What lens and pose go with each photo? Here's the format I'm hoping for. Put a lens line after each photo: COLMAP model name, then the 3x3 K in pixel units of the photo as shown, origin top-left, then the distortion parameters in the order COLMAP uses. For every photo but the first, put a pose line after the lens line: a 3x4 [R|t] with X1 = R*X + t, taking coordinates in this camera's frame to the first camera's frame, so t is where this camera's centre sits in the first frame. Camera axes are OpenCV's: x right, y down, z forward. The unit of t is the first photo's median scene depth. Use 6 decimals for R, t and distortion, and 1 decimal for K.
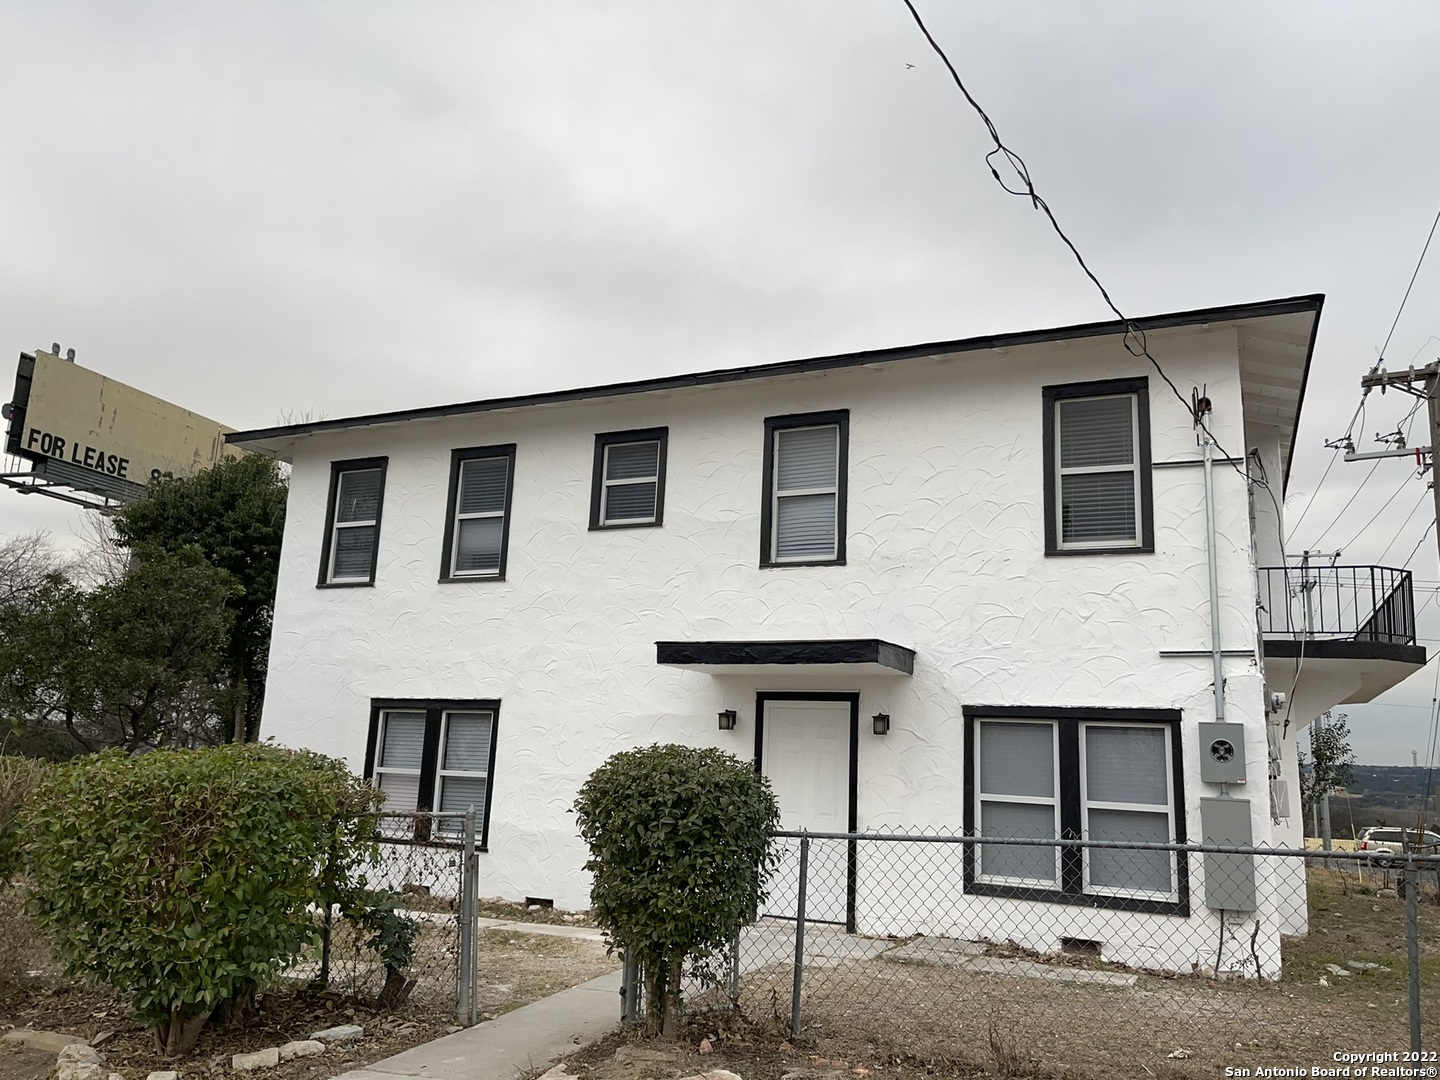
lens RADIAL K [[1081.4, 0, 726.4], [0, 1081.4, 548.8], [0, 0, 1]] dist [0.050666, -0.046825]
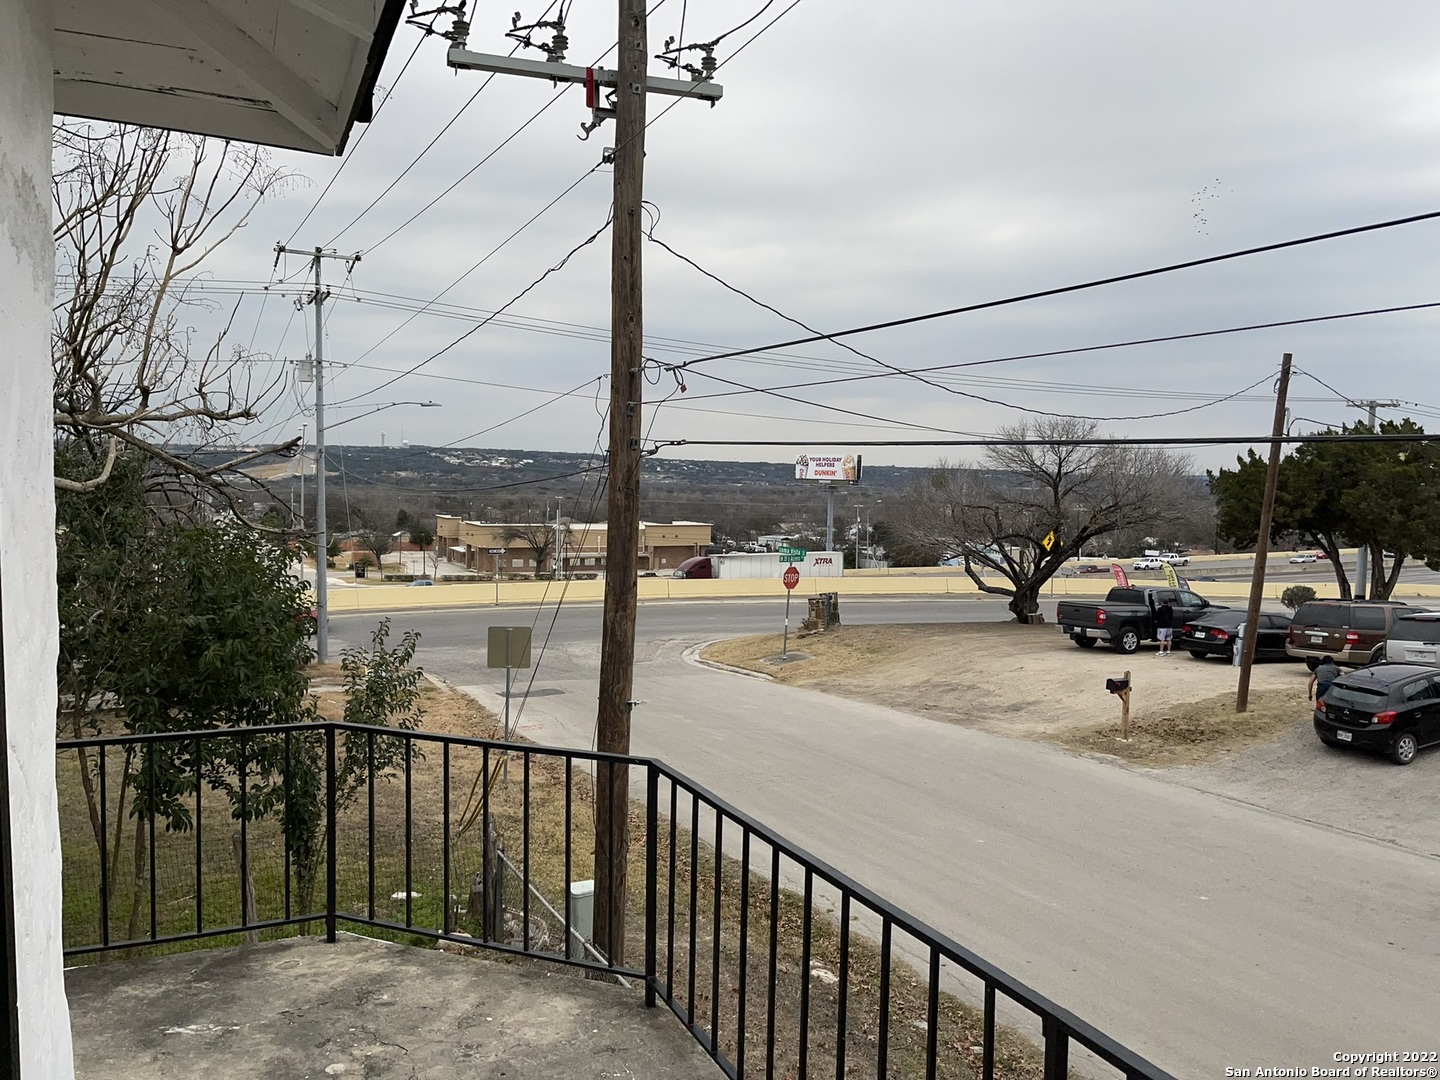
lens RADIAL K [[1081.4, 0, 722.8], [0, 1081.4, 540.2], [0, 0, 1]] dist [0.050666, -0.046825]
pose [[0.656500, -0.070037, 0.751067, 0.245506], [-0.140650, 0.966854, 0.213101, -0.003784], [-0.741097, -0.245538, 0.624889, 0.496324]]
